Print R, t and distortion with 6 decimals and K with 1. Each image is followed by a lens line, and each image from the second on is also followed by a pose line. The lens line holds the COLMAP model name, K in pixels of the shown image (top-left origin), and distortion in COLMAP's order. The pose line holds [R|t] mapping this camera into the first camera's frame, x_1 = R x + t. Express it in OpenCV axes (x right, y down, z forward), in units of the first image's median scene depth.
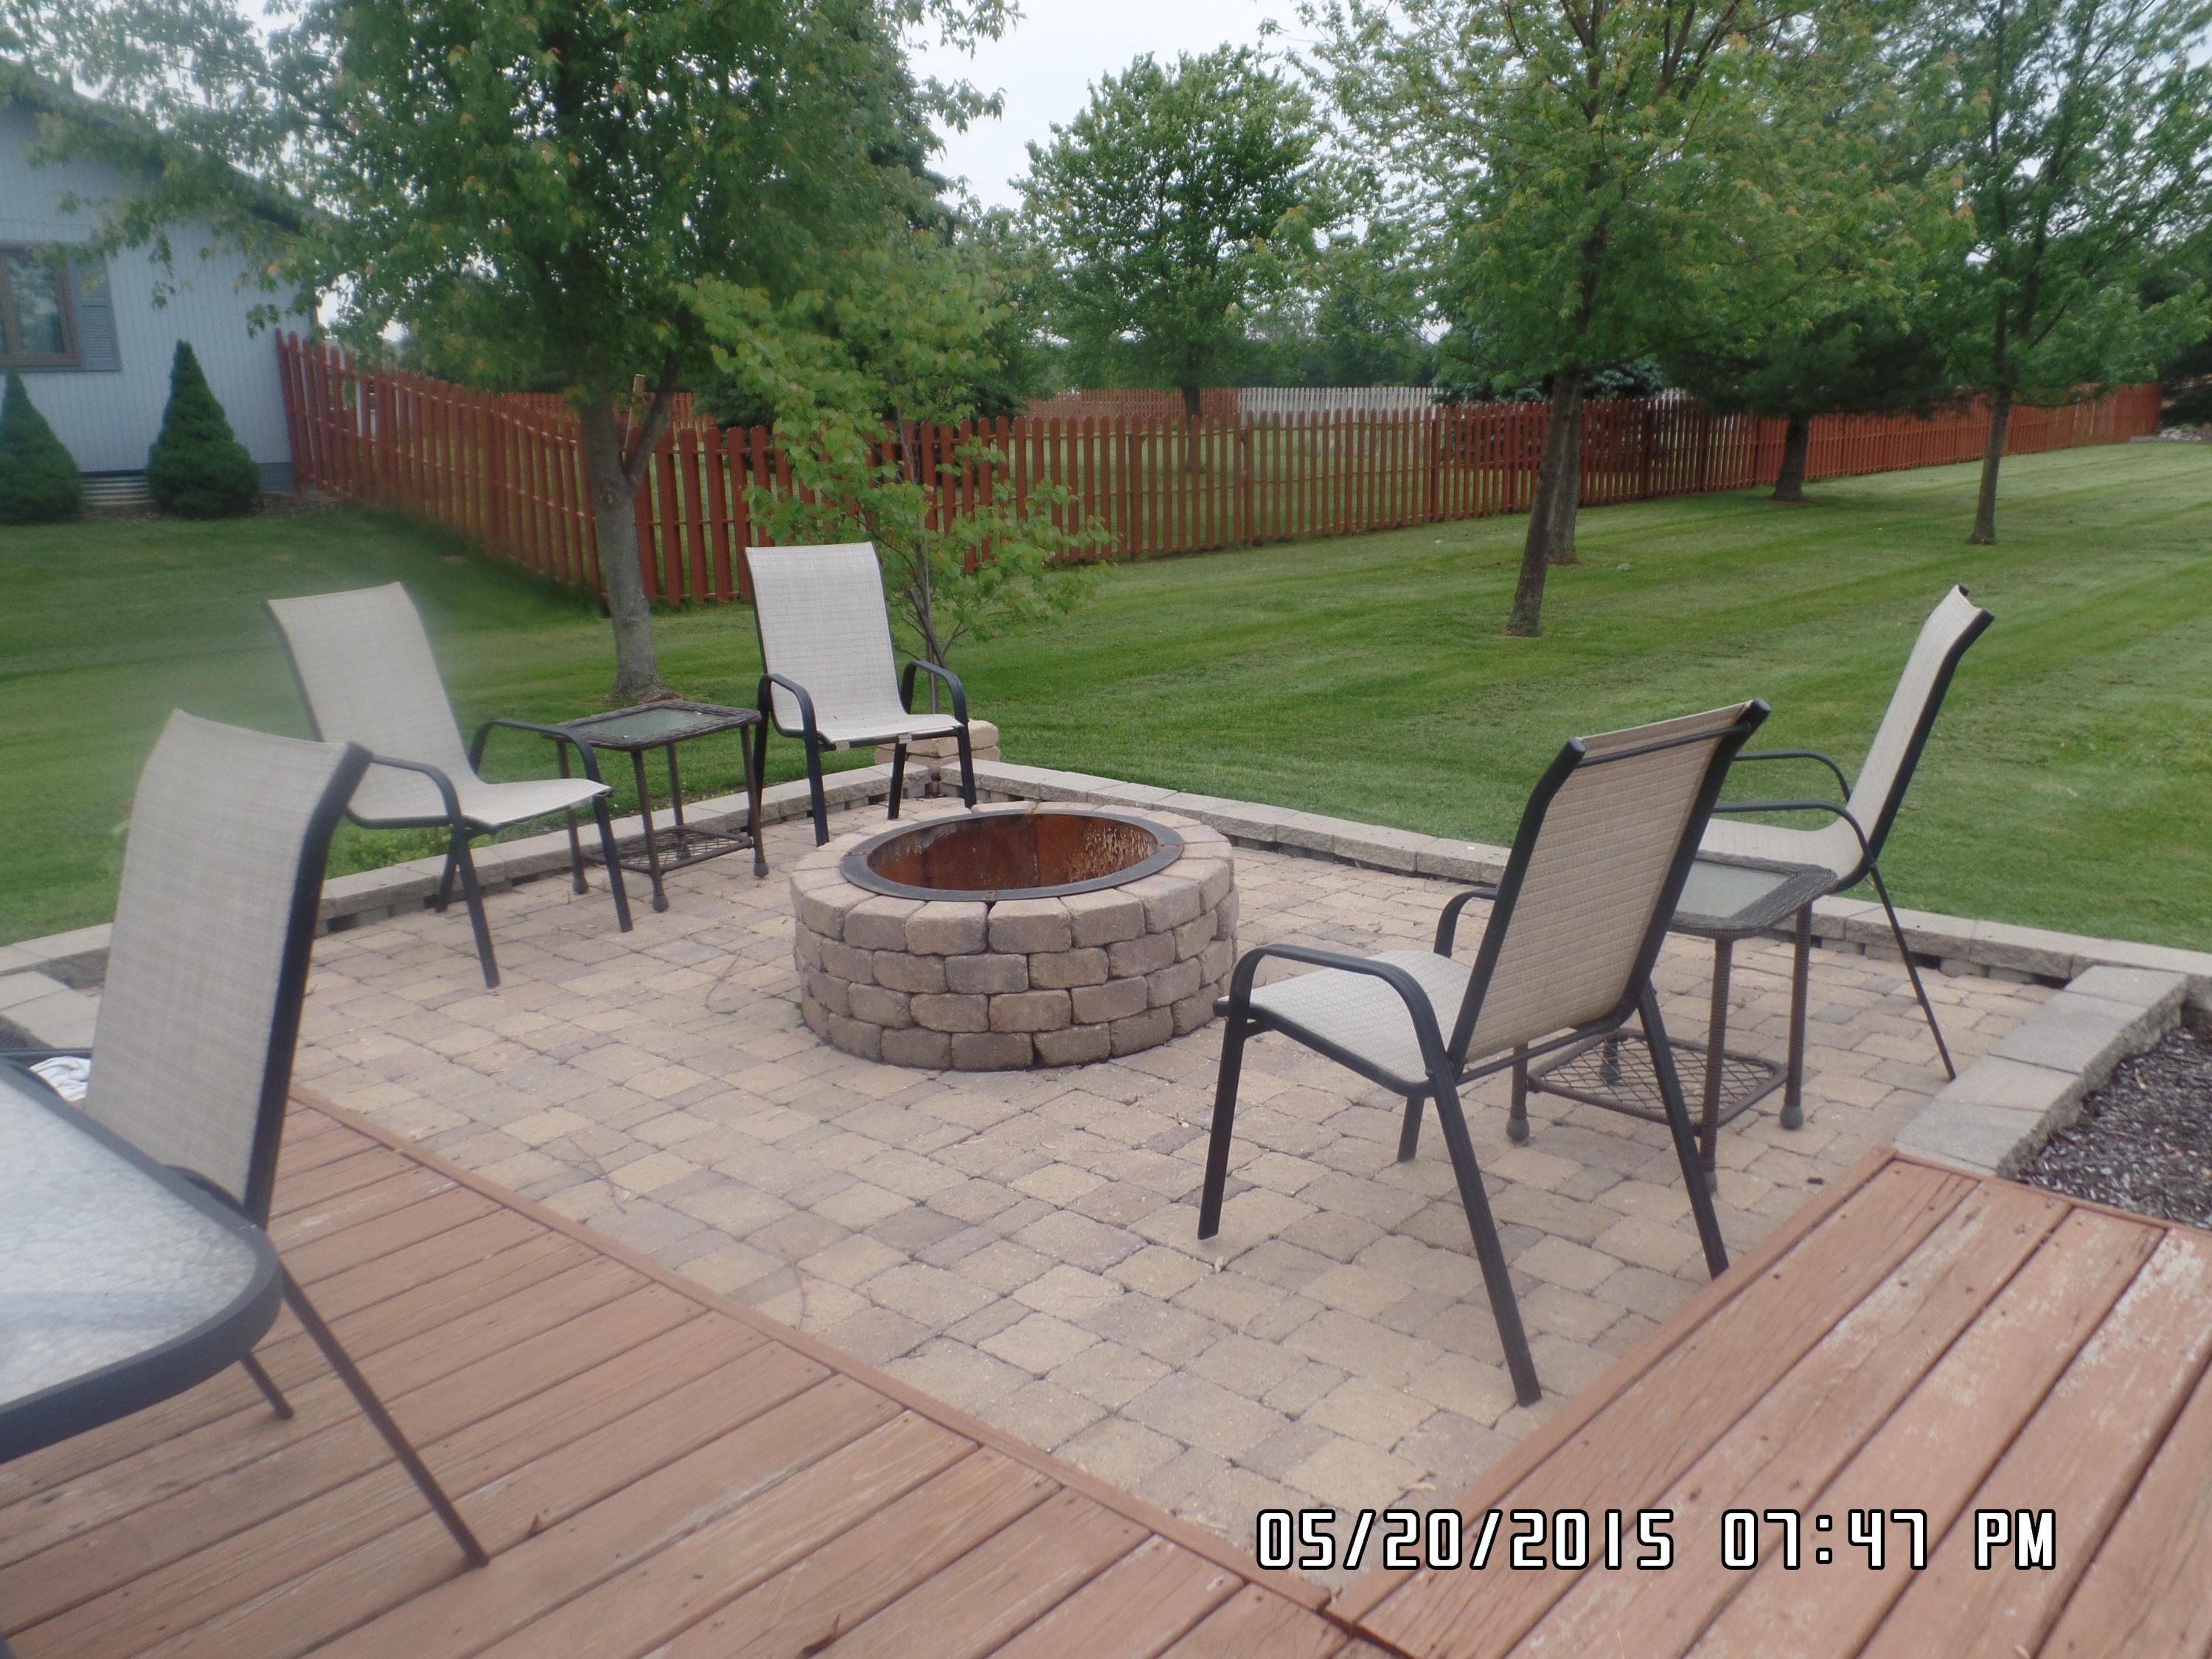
lens RADIAL K [[1806.9, 0, 1106.0], [0, 1806.9, 829.5], [0, 0, 1]] dist [0.010530, 0.004637]
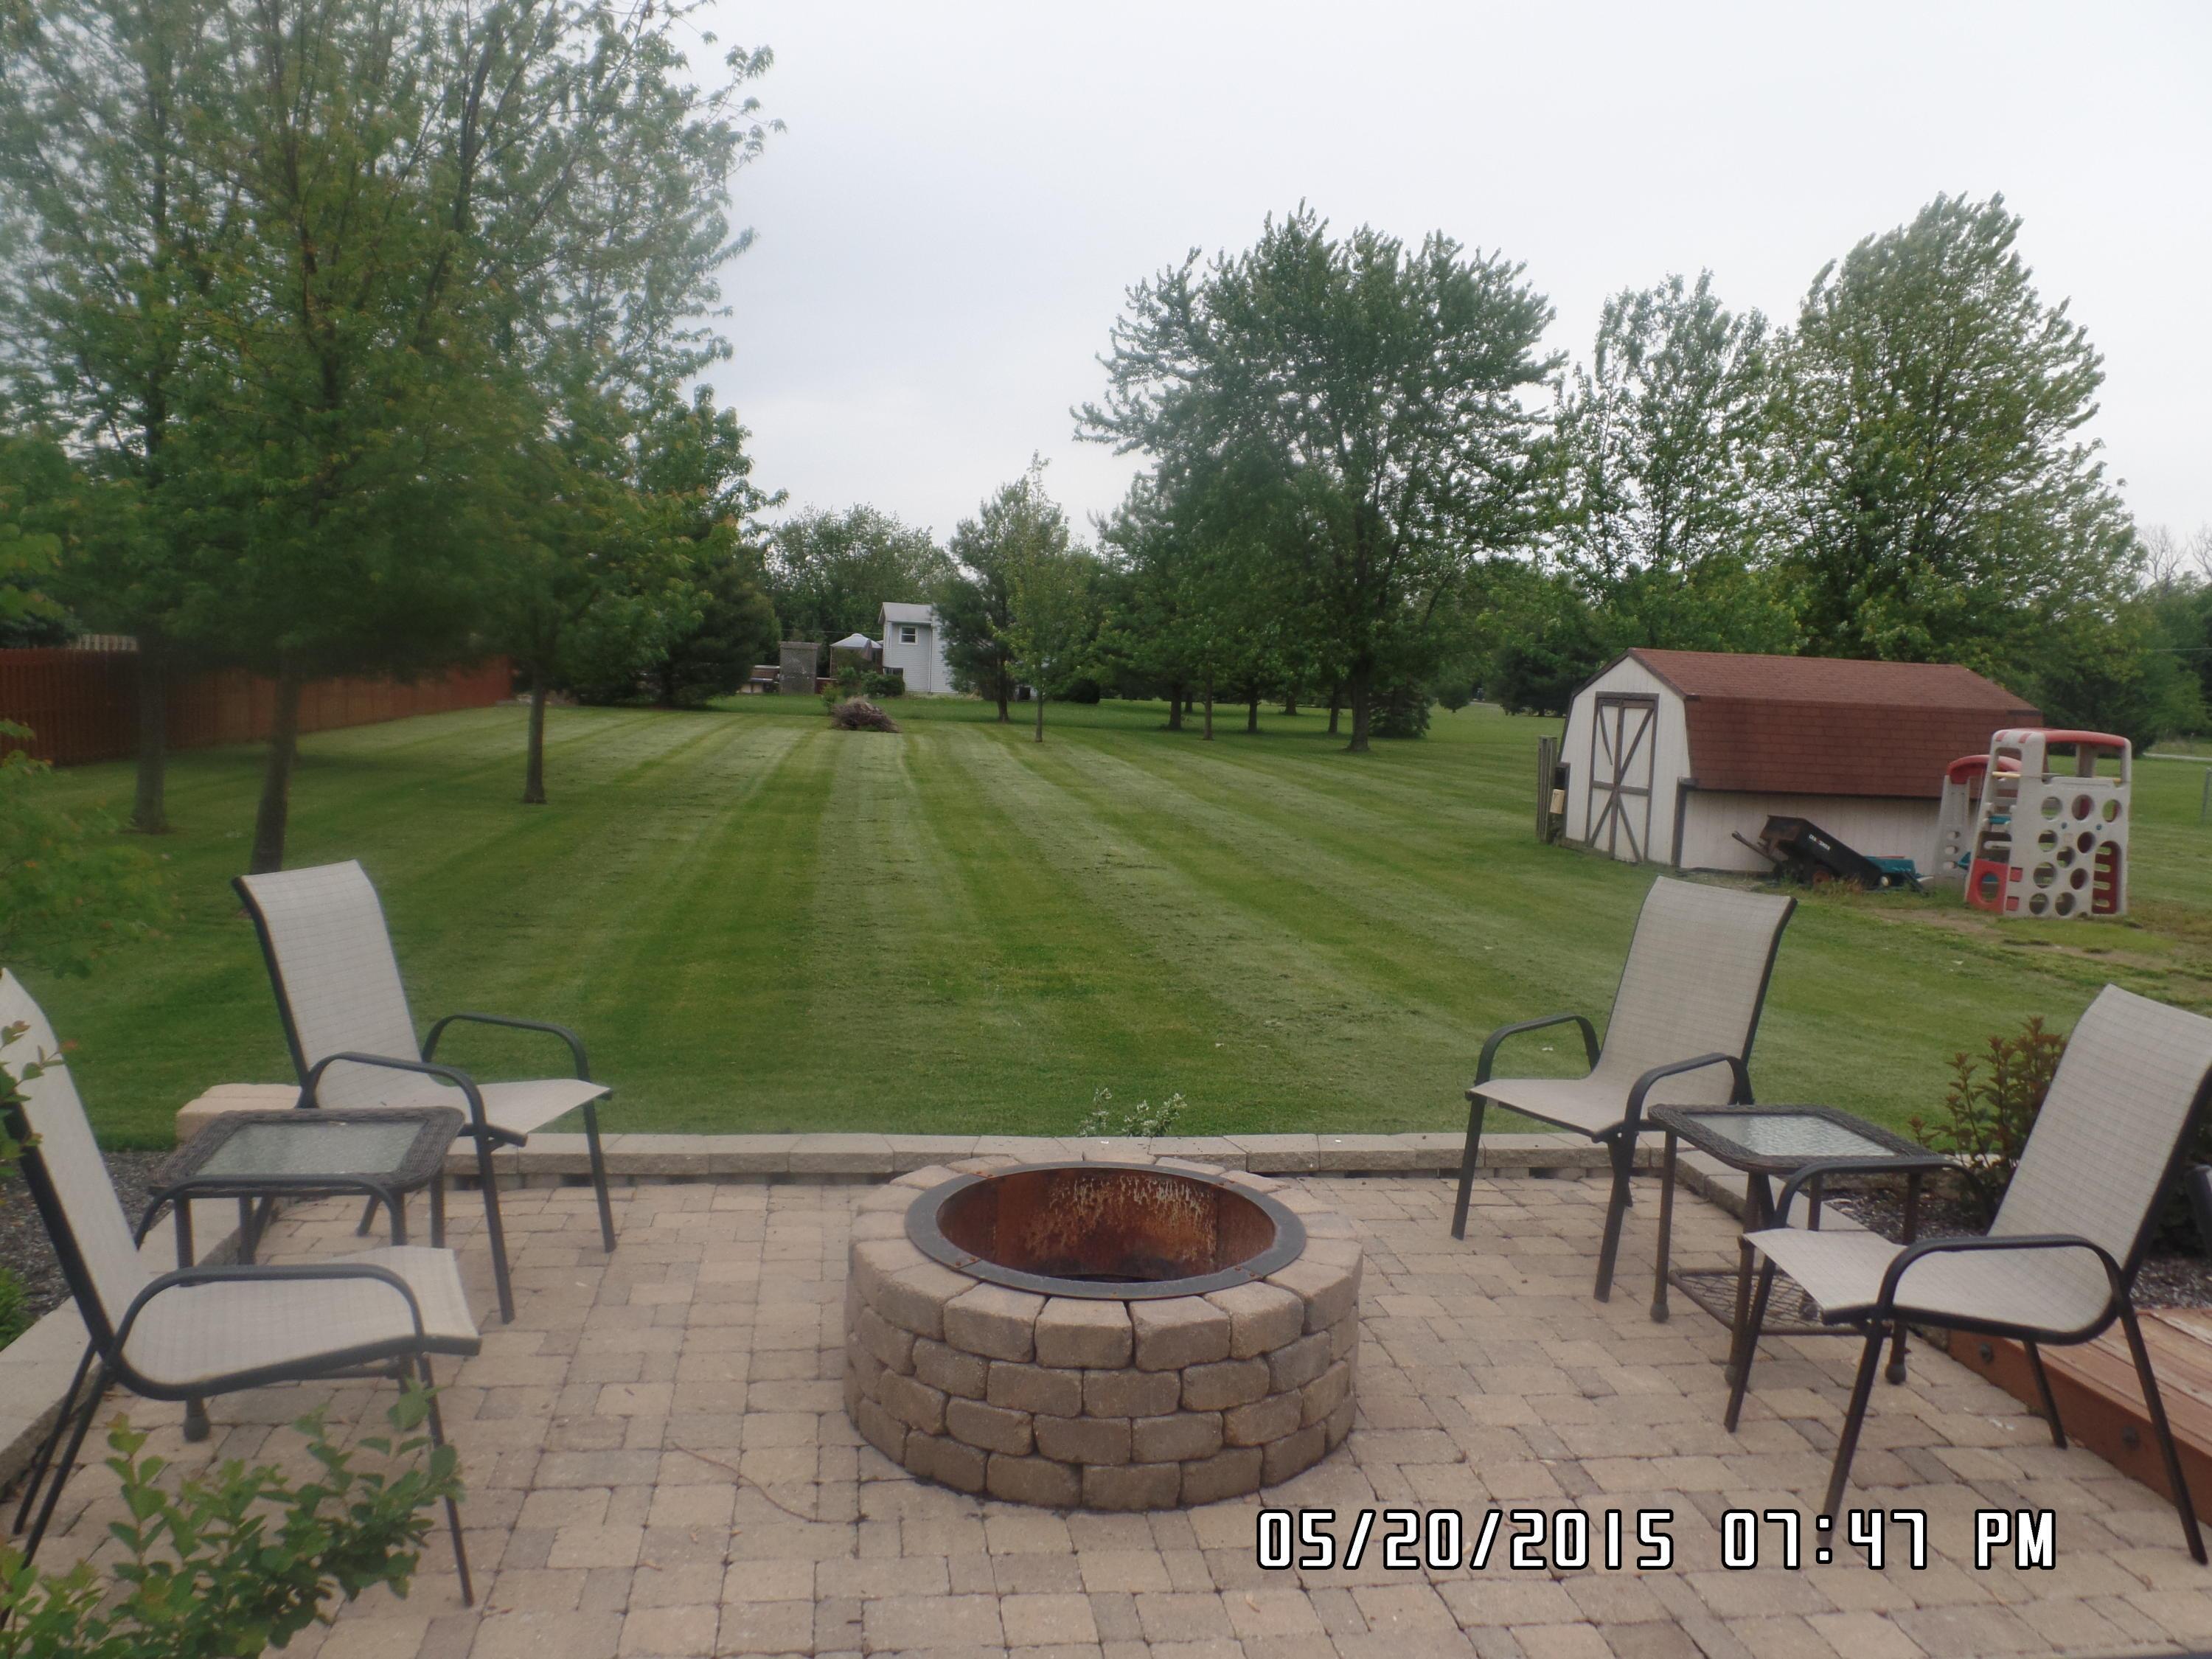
lens RADIAL K [[1806.9, 0, 1106.0], [0, 1806.9, 829.5], [0, 0, 1]] dist [0.010530, 0.004637]
pose [[0.653264, -0.026304, 0.756673, -0.674508], [0.129927, 0.988466, -0.077809, -0.102001], [-0.745899, 0.149142, 0.649147, 0.399806]]
